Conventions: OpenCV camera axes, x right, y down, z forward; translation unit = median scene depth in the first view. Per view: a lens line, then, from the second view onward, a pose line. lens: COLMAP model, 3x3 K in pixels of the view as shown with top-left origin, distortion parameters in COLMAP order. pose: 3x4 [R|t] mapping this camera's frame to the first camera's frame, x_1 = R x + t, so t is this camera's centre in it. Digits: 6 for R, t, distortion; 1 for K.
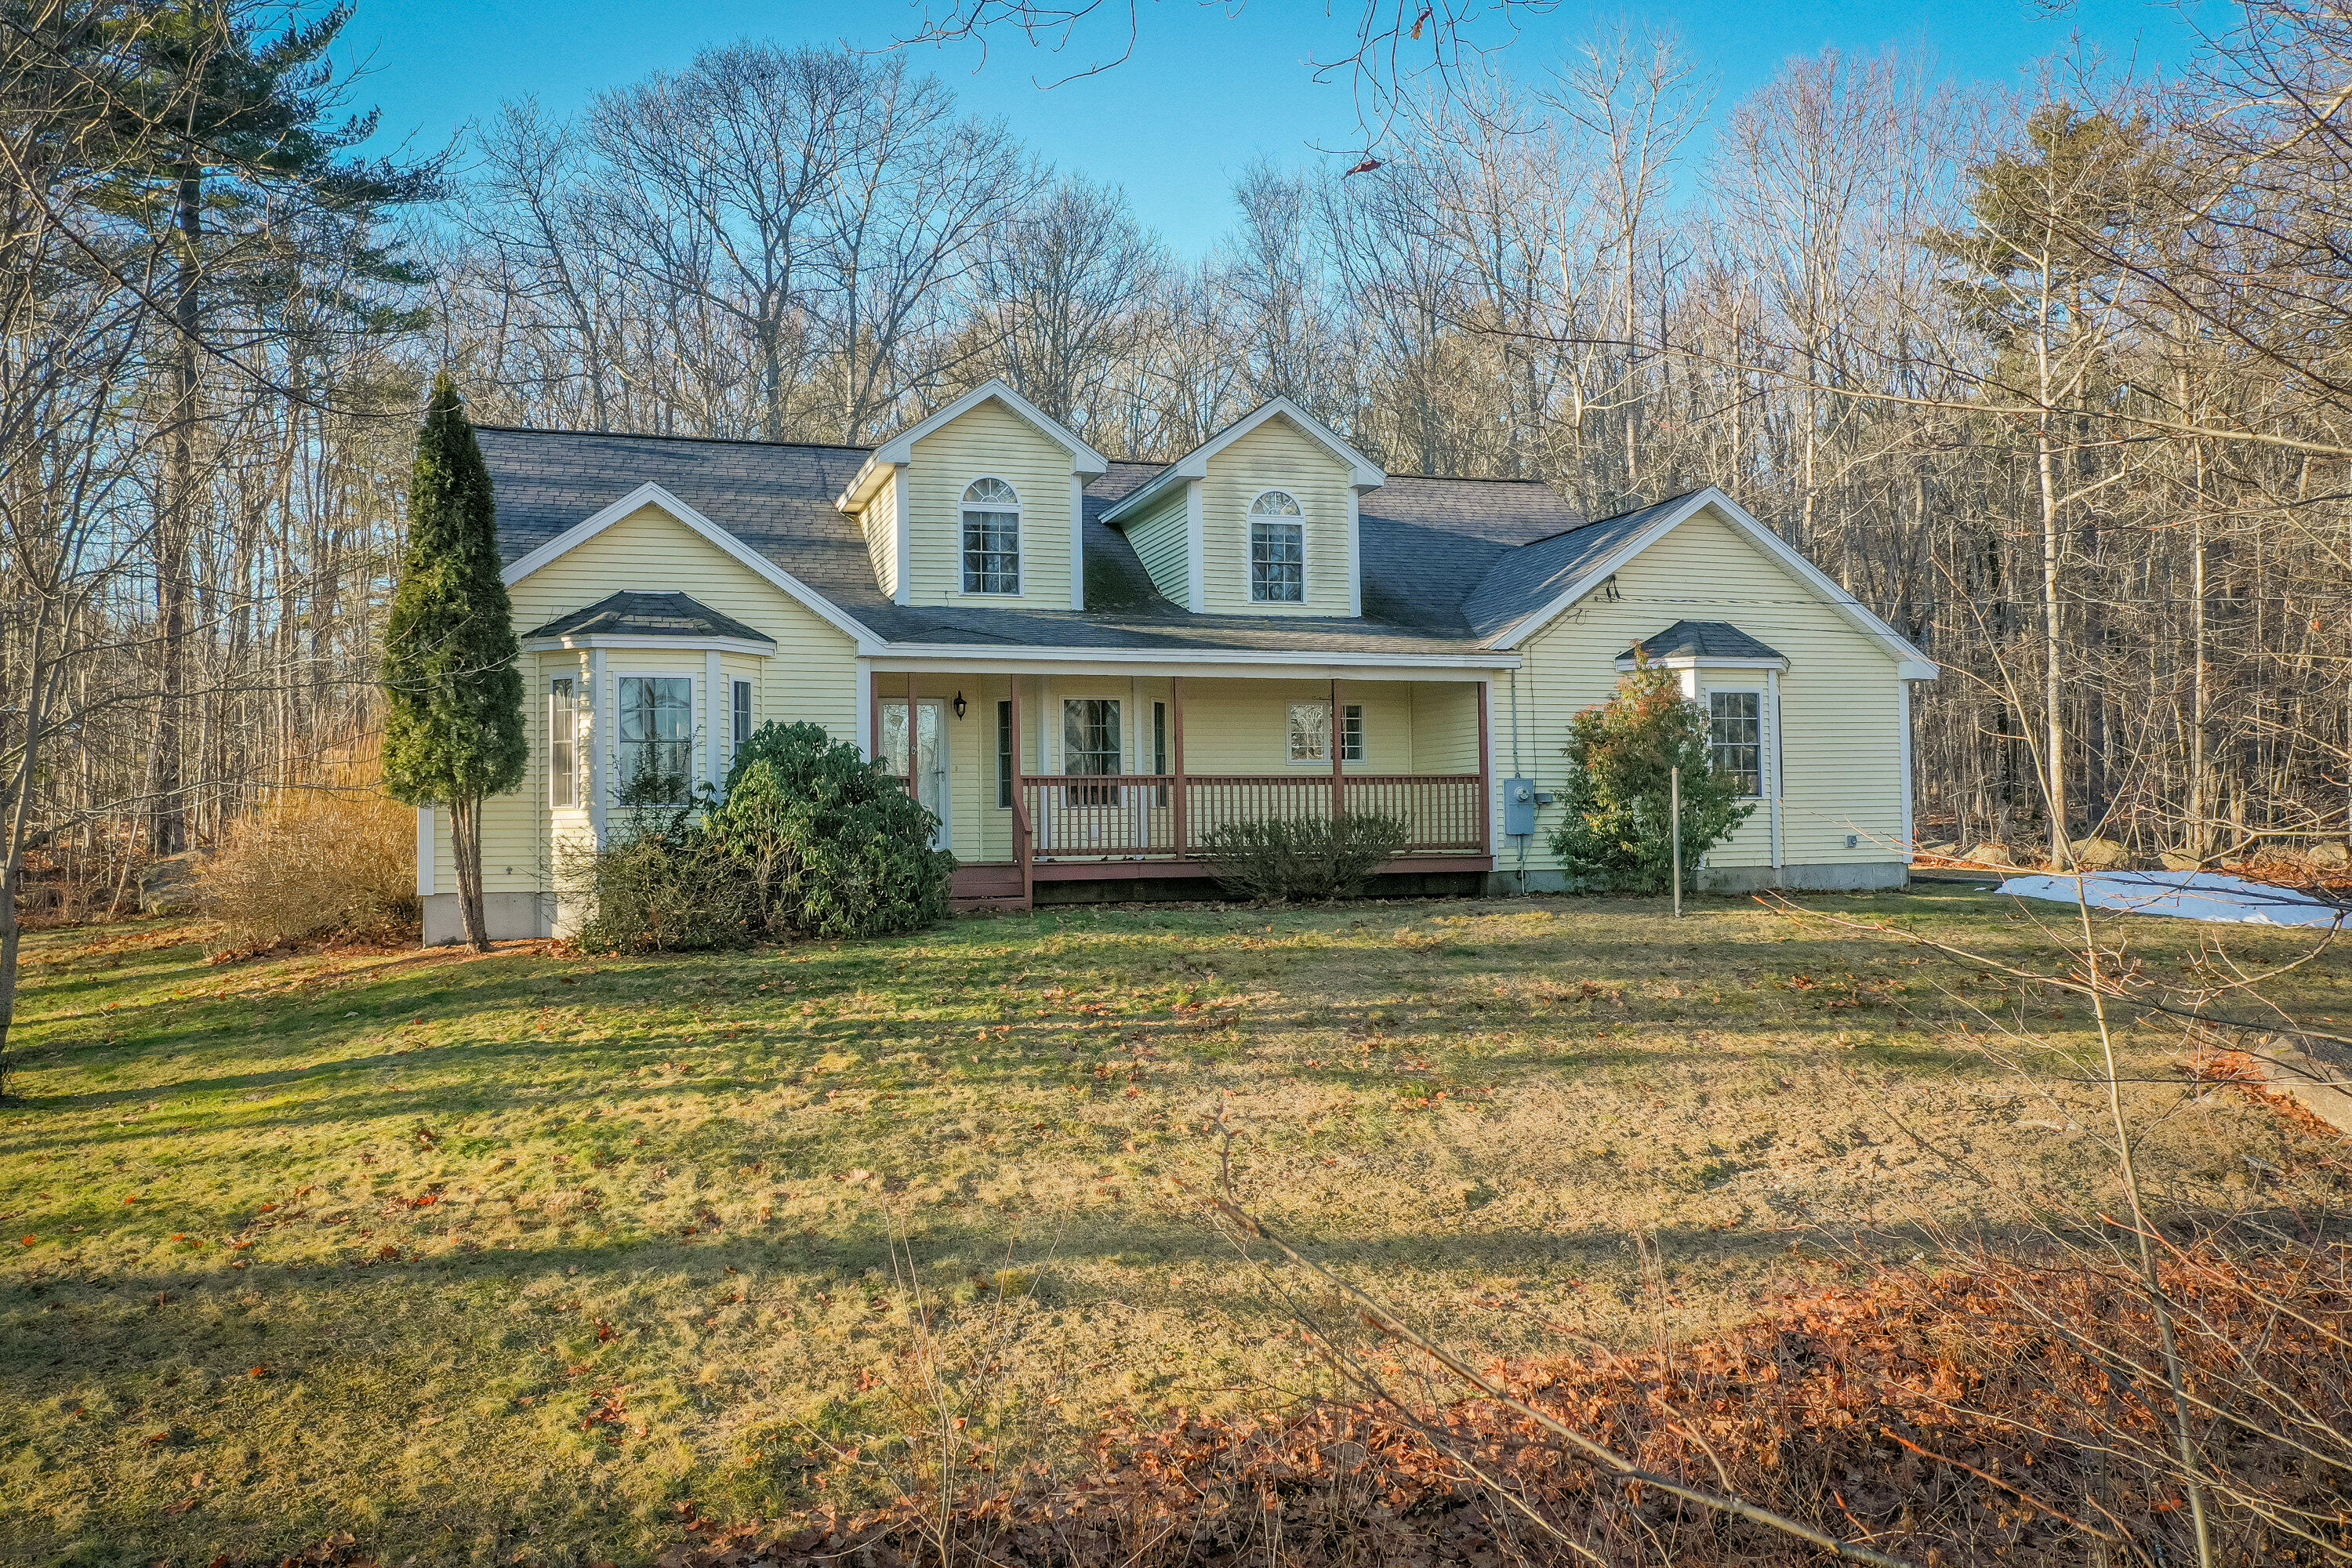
lens RADIAL K [[1842.5, 0, 1179.0], [0, 1842.5, 785.3], [0, 0, 1]] dist [-0.000336, -0.000769]
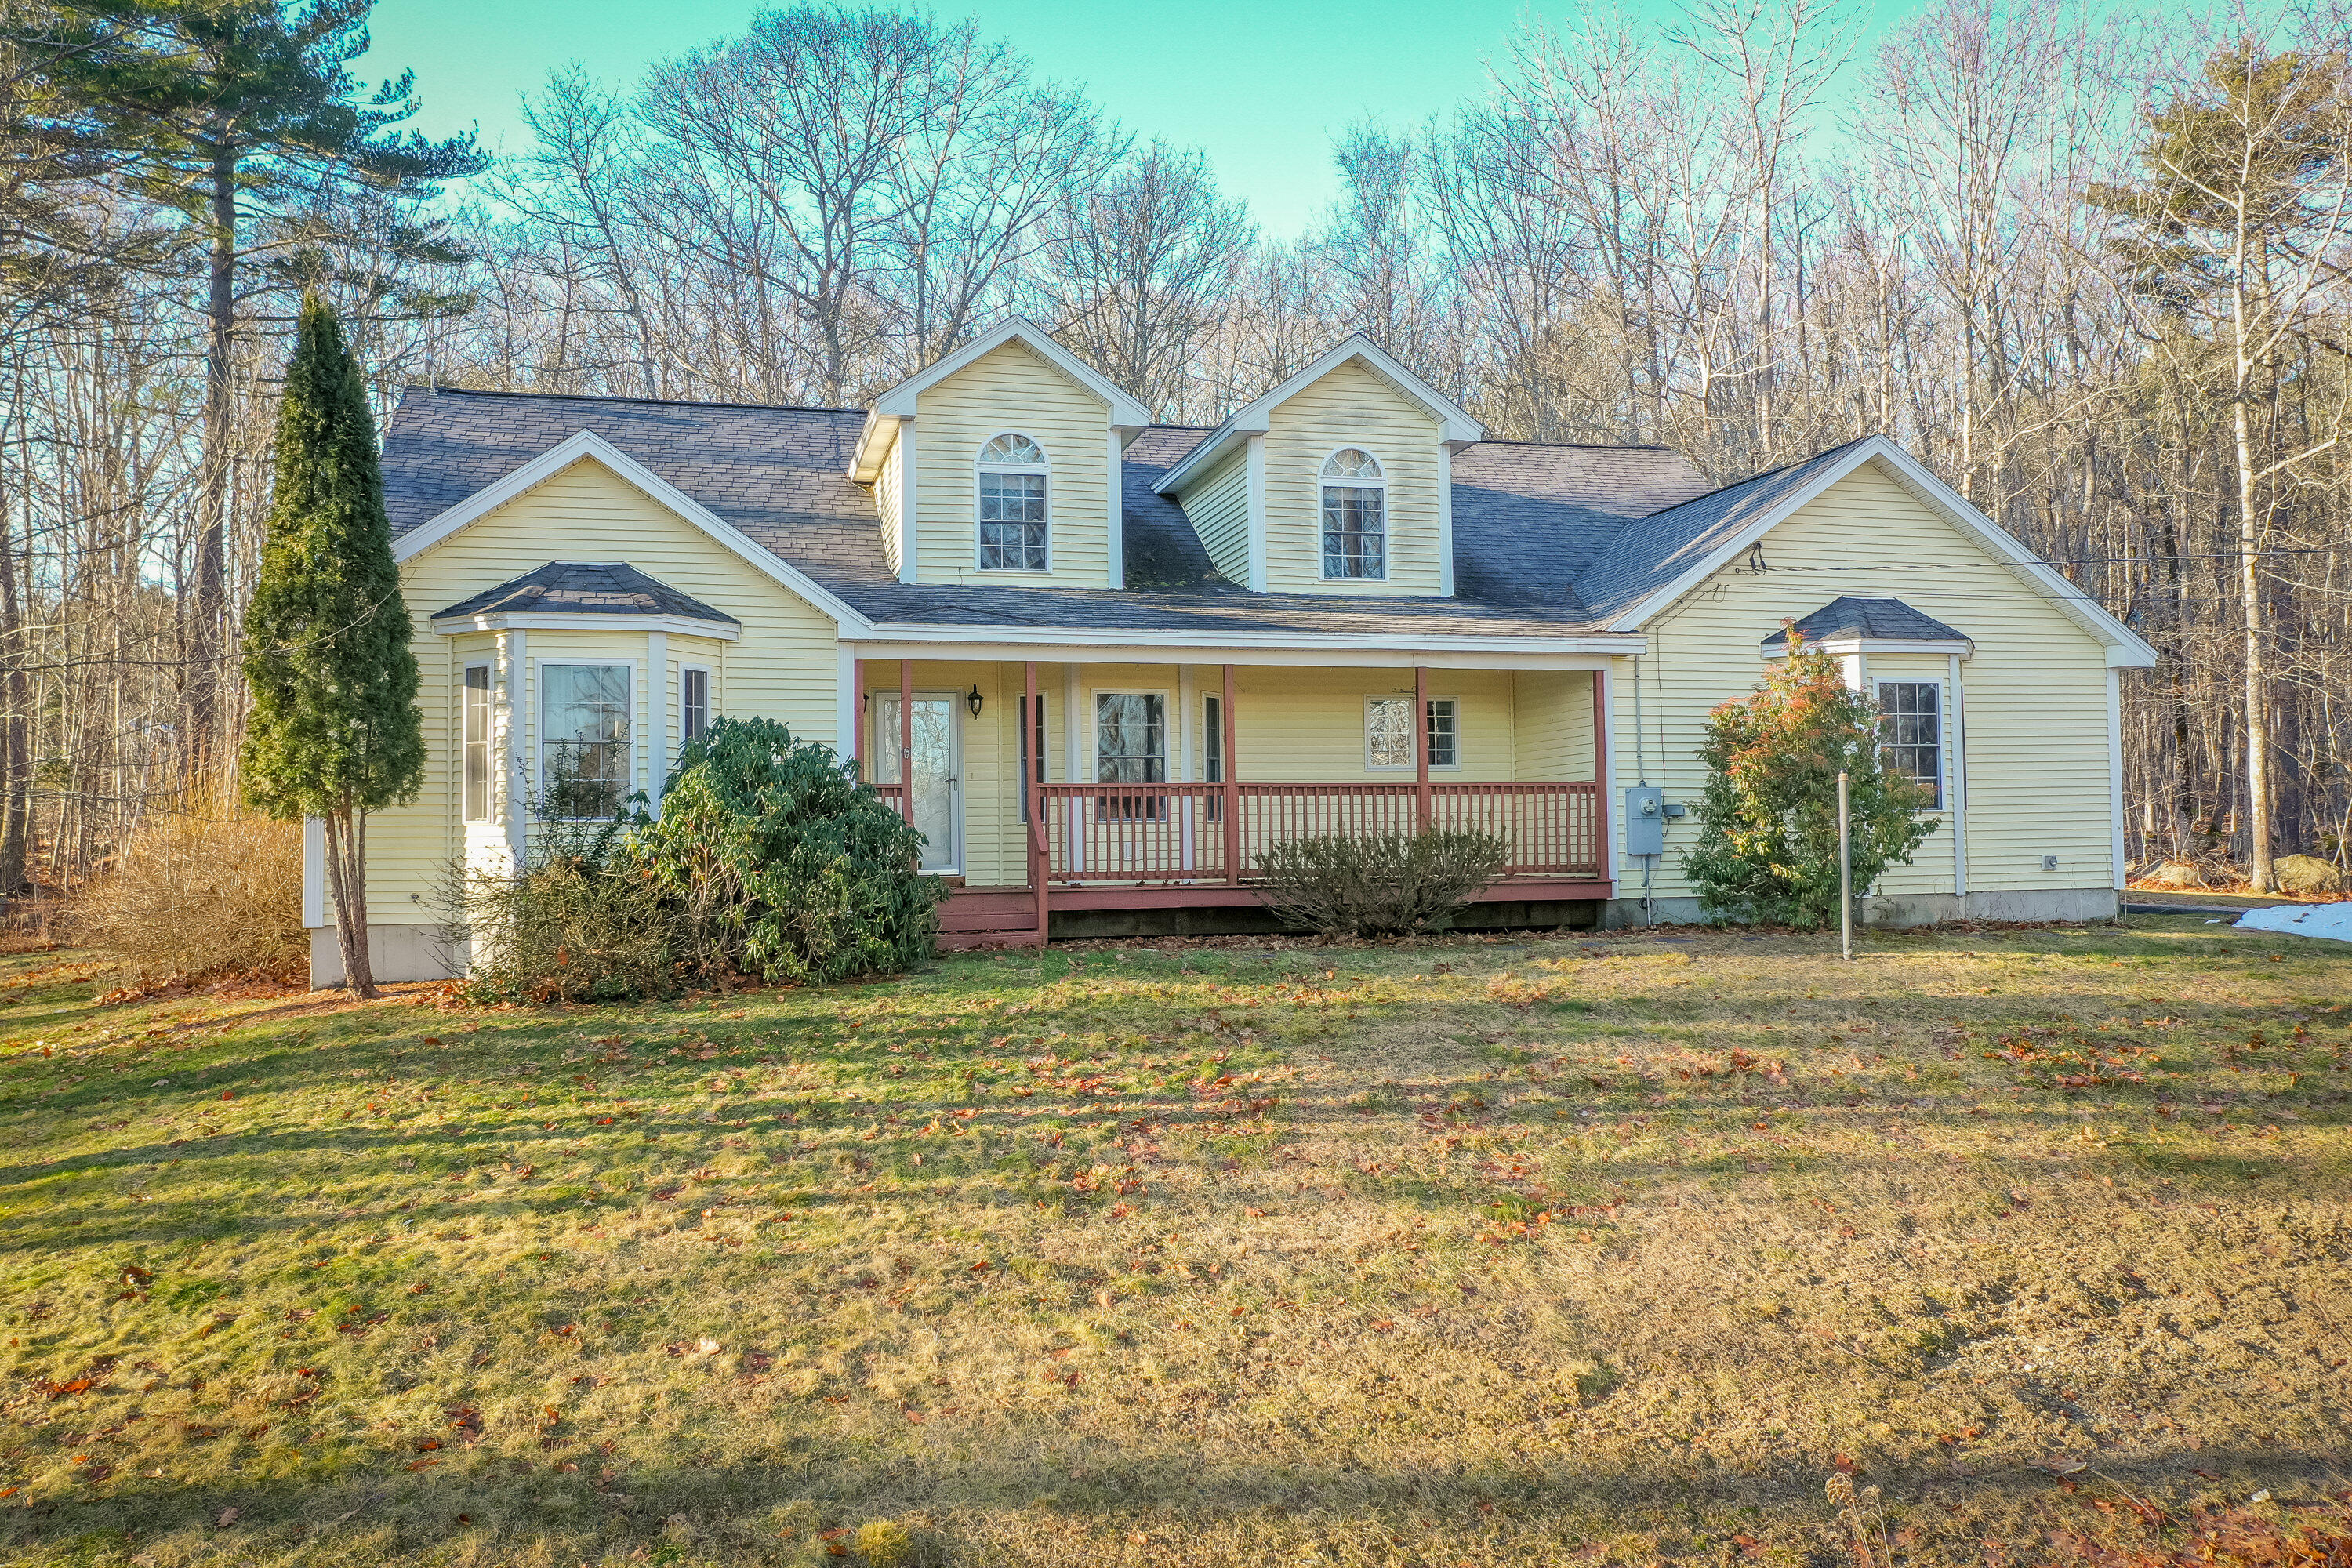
lens RADIAL K [[1842.5, 0, 1181.4], [0, 1842.5, 789.0], [0, 0, 1]] dist [-0.000336, -0.000769]
pose [[0.998257, -0.000408, -0.059009, 0.027413], [0.000162, 0.999991, -0.004168, 0.000595], [0.059010, 0.004151, 0.998249, 0.171349]]
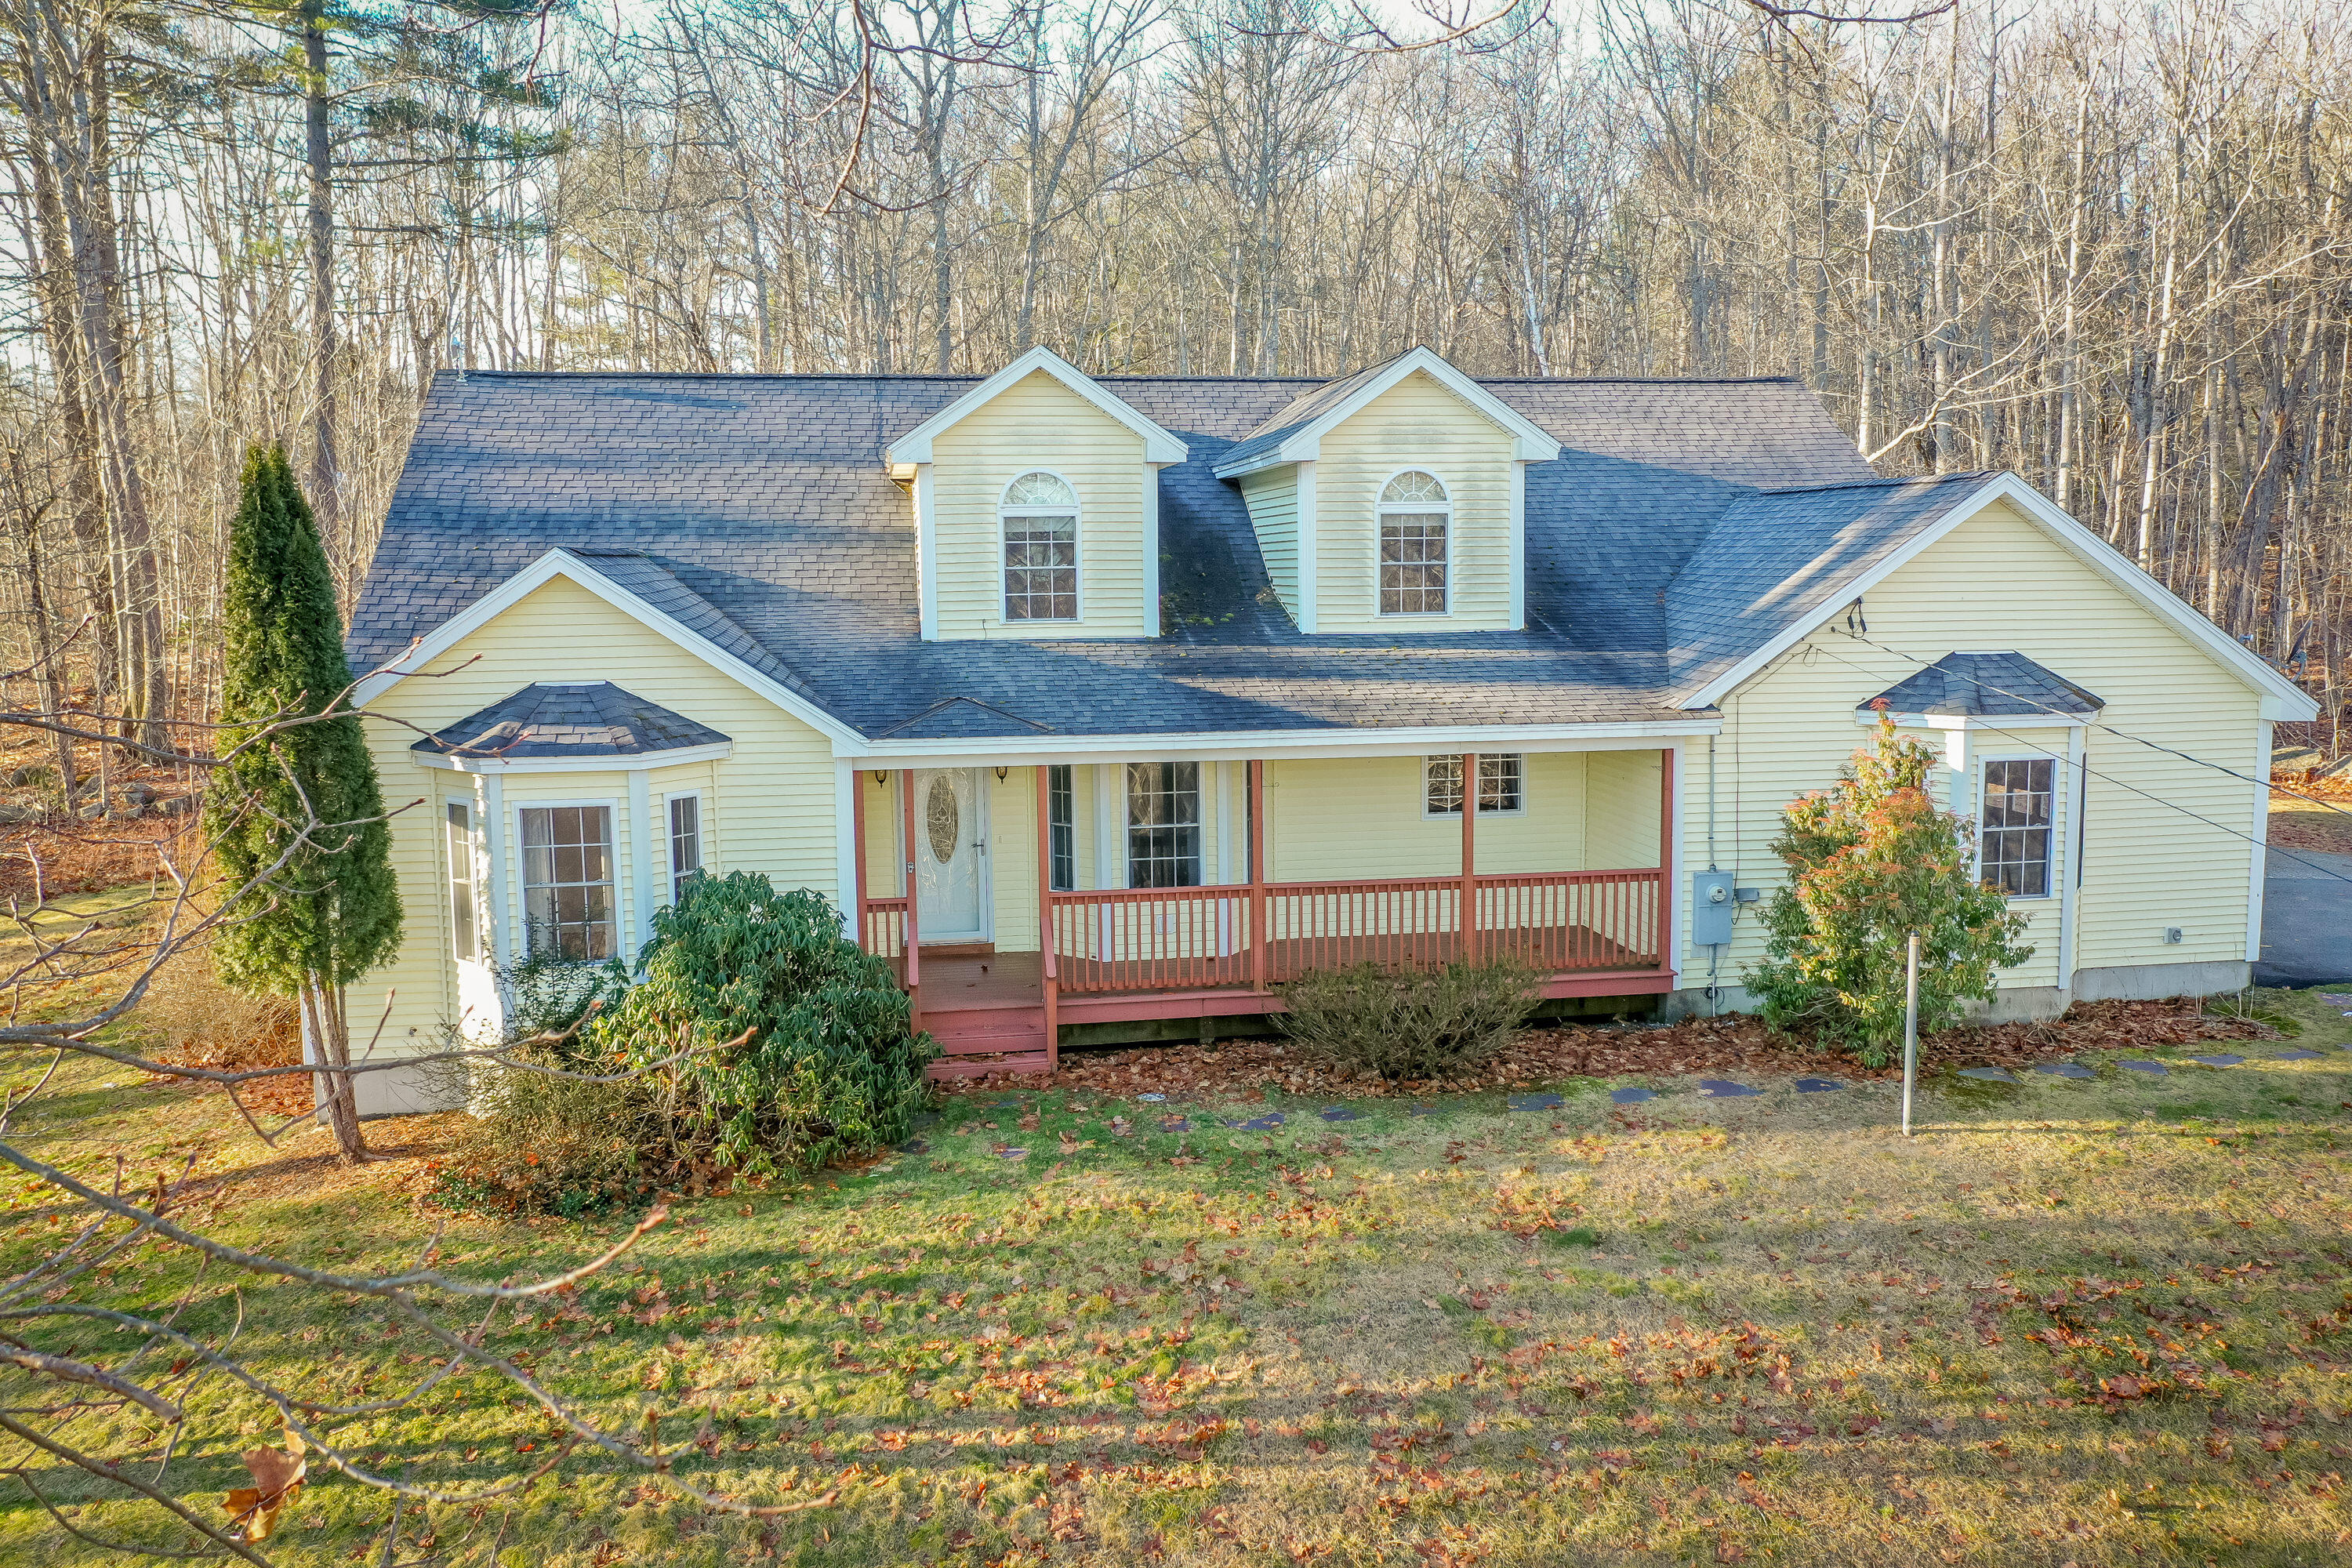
lens RADIAL K [[1842.5, 0, 1184.9], [0, 1842.5, 779.2], [0, 0, 1]] dist [-0.000336, -0.000769]
pose [[0.988484, 0.020281, -0.149961, 0.086860], [0.002100, 0.989045, 0.147600, -0.166257], [0.151312, -0.146215, 0.977612, 0.239537]]
